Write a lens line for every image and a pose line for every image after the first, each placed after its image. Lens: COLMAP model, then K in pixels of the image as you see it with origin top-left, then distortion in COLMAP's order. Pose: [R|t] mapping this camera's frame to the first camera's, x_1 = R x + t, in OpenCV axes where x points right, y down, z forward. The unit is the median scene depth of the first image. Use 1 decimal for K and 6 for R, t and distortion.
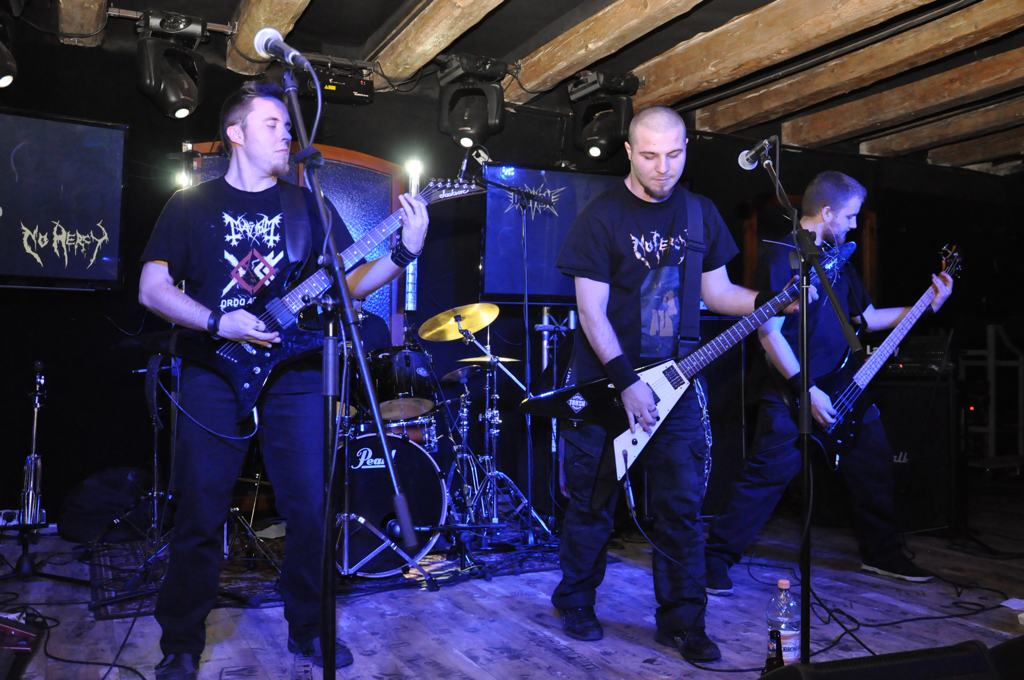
lens RADIAL K [[913.7, 0, 512.0], [0, 913.7, 340.0], [0, 0, 1]] dist [-0.066739, 0.062736]
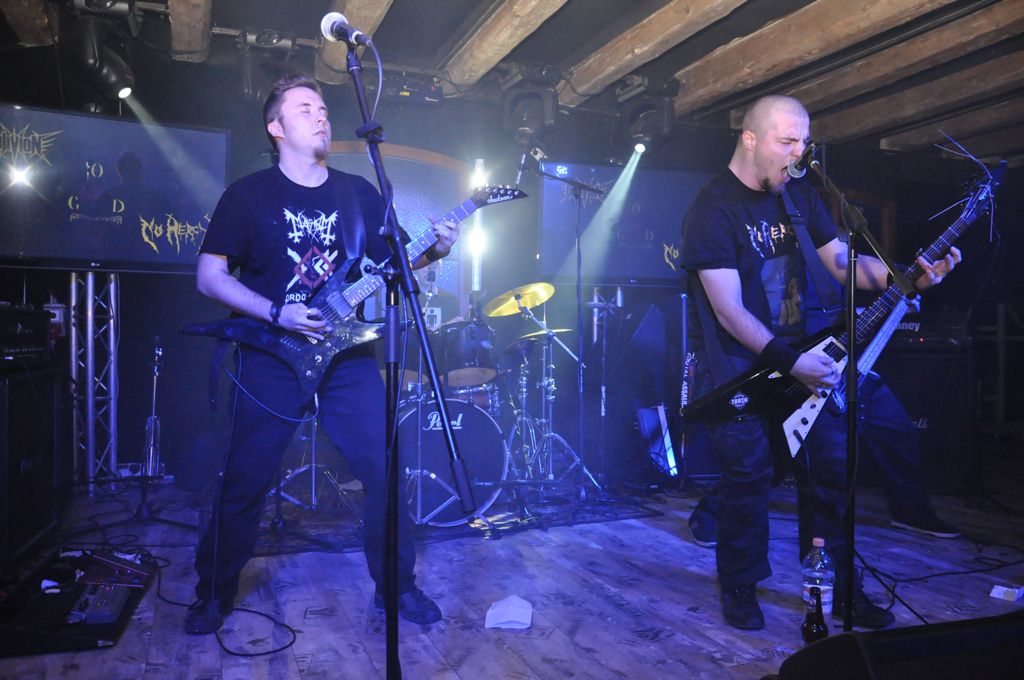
lens RADIAL K [[778.3, 0, 512.0], [0, 778.3, 340.0], [0, 0, 1]] dist [-0.053633, 0.017156]
pose [[0.997687, 0.000147, -0.067979, -0.001274], [0.001643, 0.999654, 0.026270, 0.003838], [0.067959, -0.026321, 0.997341, 0.040869]]
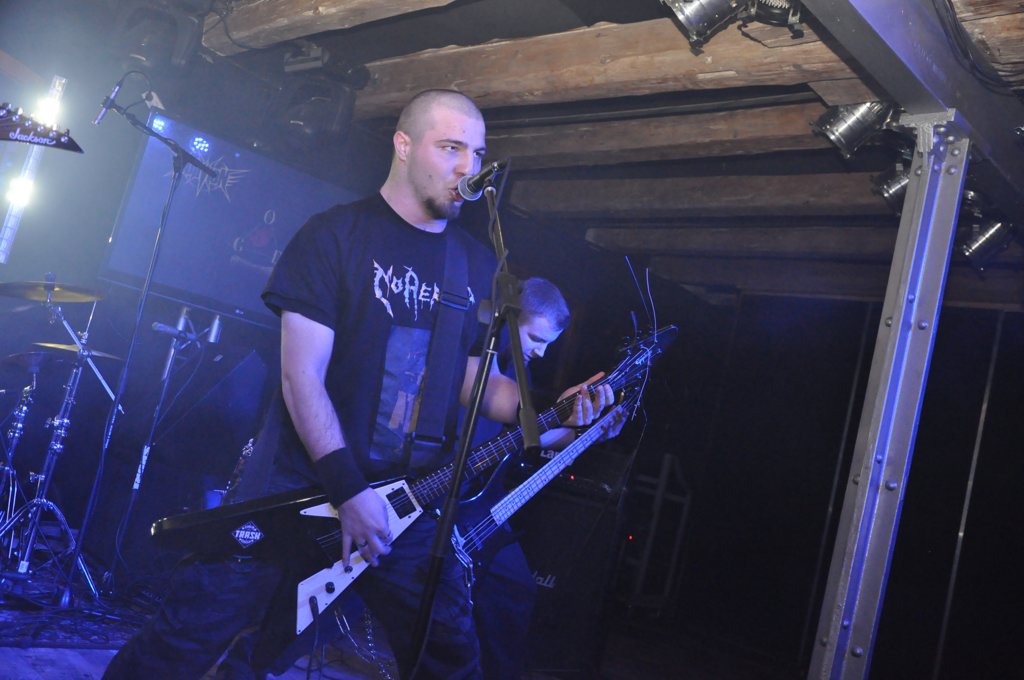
lens RADIAL K [[995.9, 0, 512.0], [0, 995.9, 340.0], [0, 0, 1]] dist [-0.058084, 0.106729]
pose [[0.913745, 0.257384, 0.314363, 0.040055], [-0.241888, 0.966299, -0.088071, -0.001518], [-0.326436, 0.004434, 0.945209, 0.108775]]
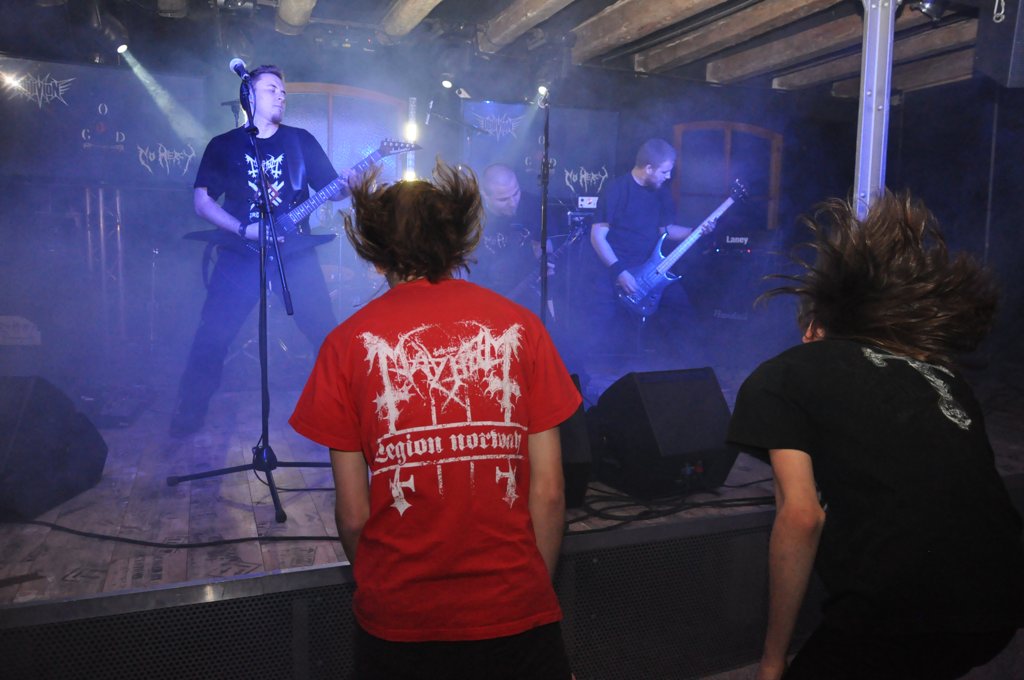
lens RADIAL K [[778.3, 0, 512.0], [0, 778.3, 340.0], [0, 0, 1]] dist [-0.053633, 0.017156]
pose [[0.997121, 0.025088, -0.071552, 0.156674], [-0.015033, 0.990352, 0.137754, 0.005345], [0.074317, -0.136282, 0.987879, -0.228667]]
